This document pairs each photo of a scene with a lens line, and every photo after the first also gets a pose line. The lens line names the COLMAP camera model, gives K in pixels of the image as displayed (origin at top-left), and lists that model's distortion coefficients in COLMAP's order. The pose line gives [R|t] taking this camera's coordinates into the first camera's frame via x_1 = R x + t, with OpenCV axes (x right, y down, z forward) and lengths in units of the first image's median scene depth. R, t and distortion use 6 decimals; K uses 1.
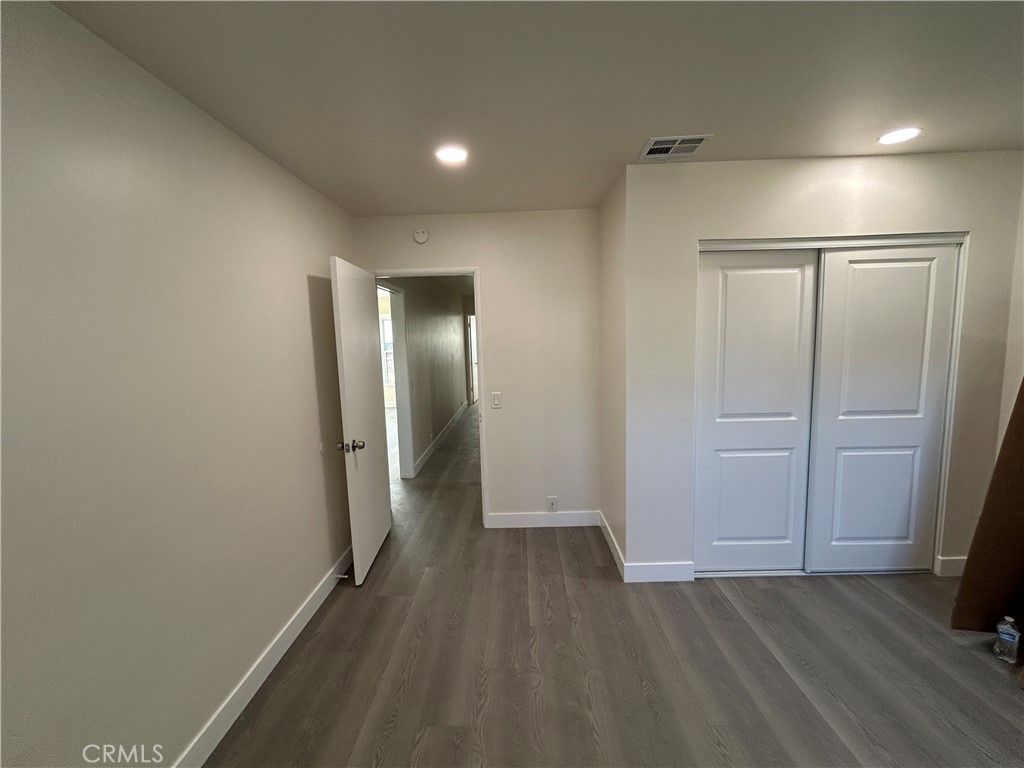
lens RADIAL K [[417.8, 0, 508.1], [0, 417.8, 381.9], [0, 0, 1]] dist [-0.000811, 0.001786]
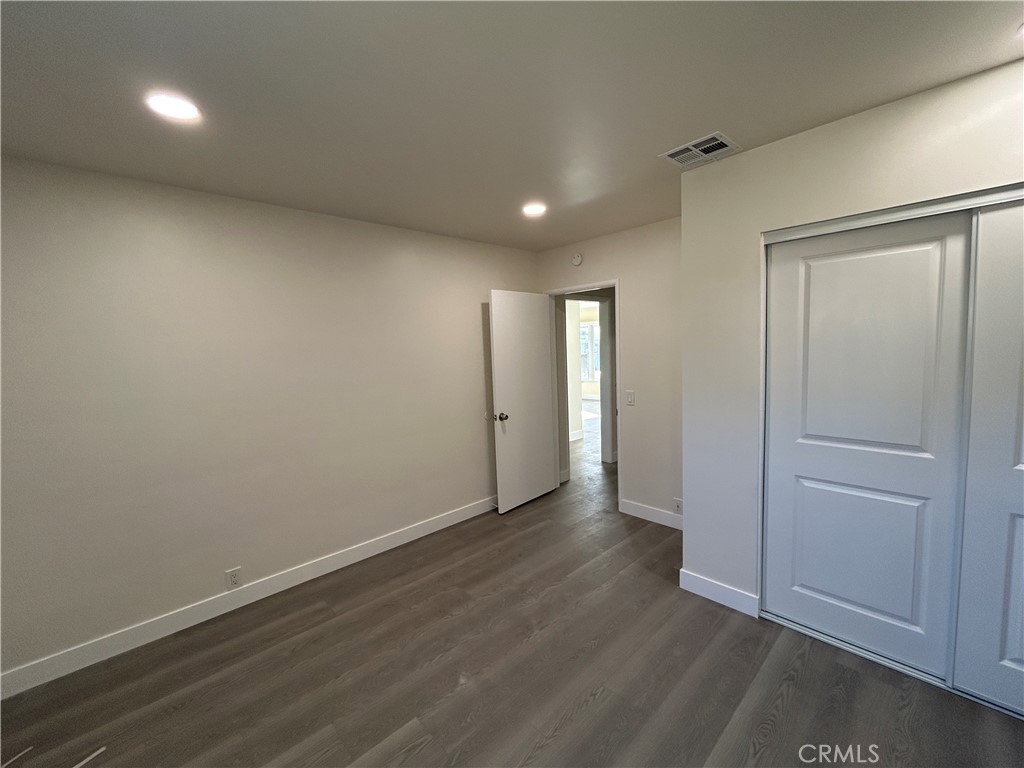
lens RADIAL K [[417.8, 0, 507.5], [0, 417.8, 381.3], [0, 0, 1]] dist [-0.000811, 0.001786]
pose [[0.695608, 0.063584, -0.715602, 0.688985], [-0.062746, 0.997646, 0.027651, -0.012905], [0.715676, 0.025666, 0.697960, -0.001588]]
